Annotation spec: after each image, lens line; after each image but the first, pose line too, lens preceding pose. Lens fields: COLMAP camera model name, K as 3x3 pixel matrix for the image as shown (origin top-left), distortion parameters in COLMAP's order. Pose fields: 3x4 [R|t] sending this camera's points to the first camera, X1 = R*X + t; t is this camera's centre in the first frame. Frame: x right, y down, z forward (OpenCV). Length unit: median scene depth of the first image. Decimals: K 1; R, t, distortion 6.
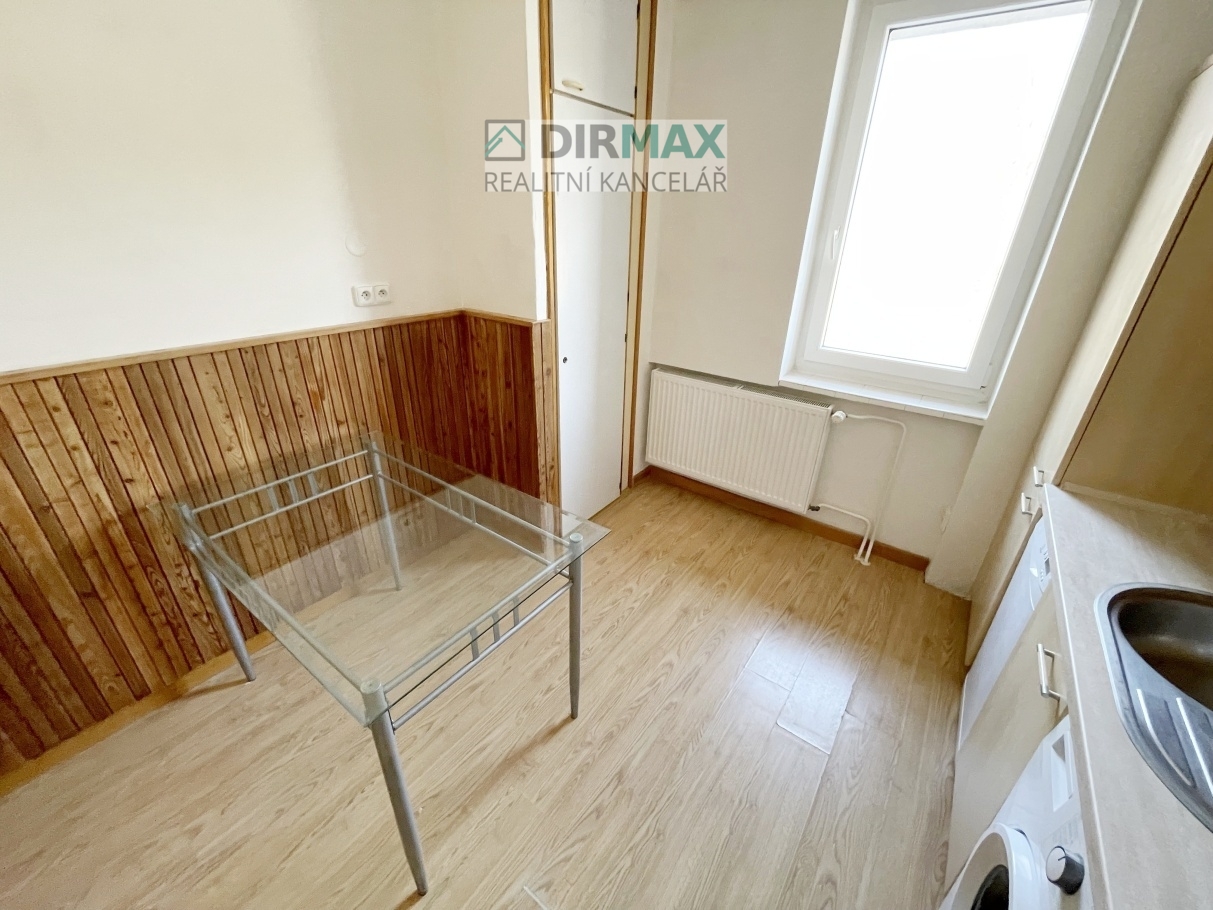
lens RADIAL K [[489.8, 0, 611.9], [0, 489.8, 453.4], [0, 0, 1]] dist [-0.000833, -0.000134]
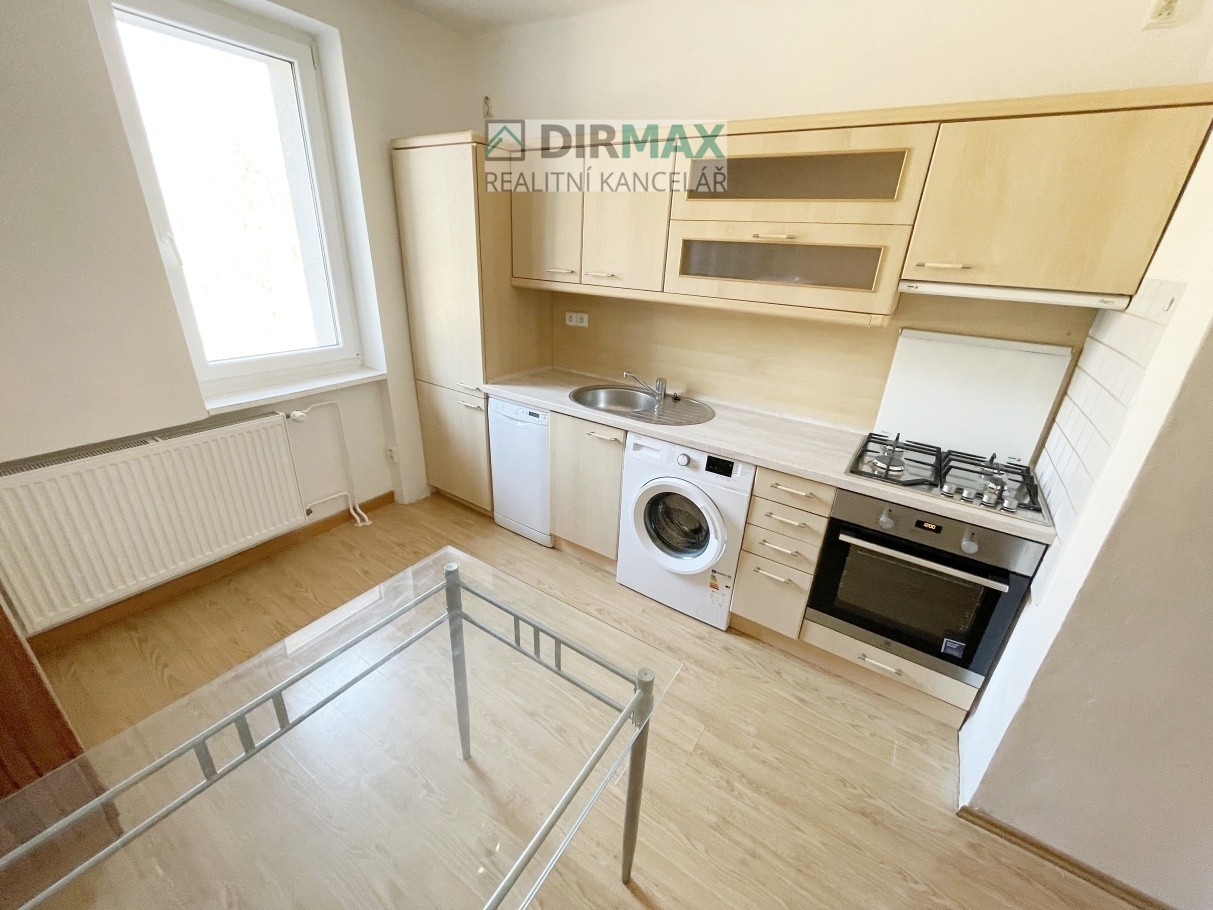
lens RADIAL K [[489.8, 0, 607.1], [0, 489.8, 451.3], [0, 0, 1]] dist [-0.000833, -0.000134]
pose [[-0.043719, -0.415939, 0.908341, -0.494762], [0.385638, 0.831717, 0.399414, -0.164337], [-0.921614, 0.367753, 0.124040, 0.287985]]
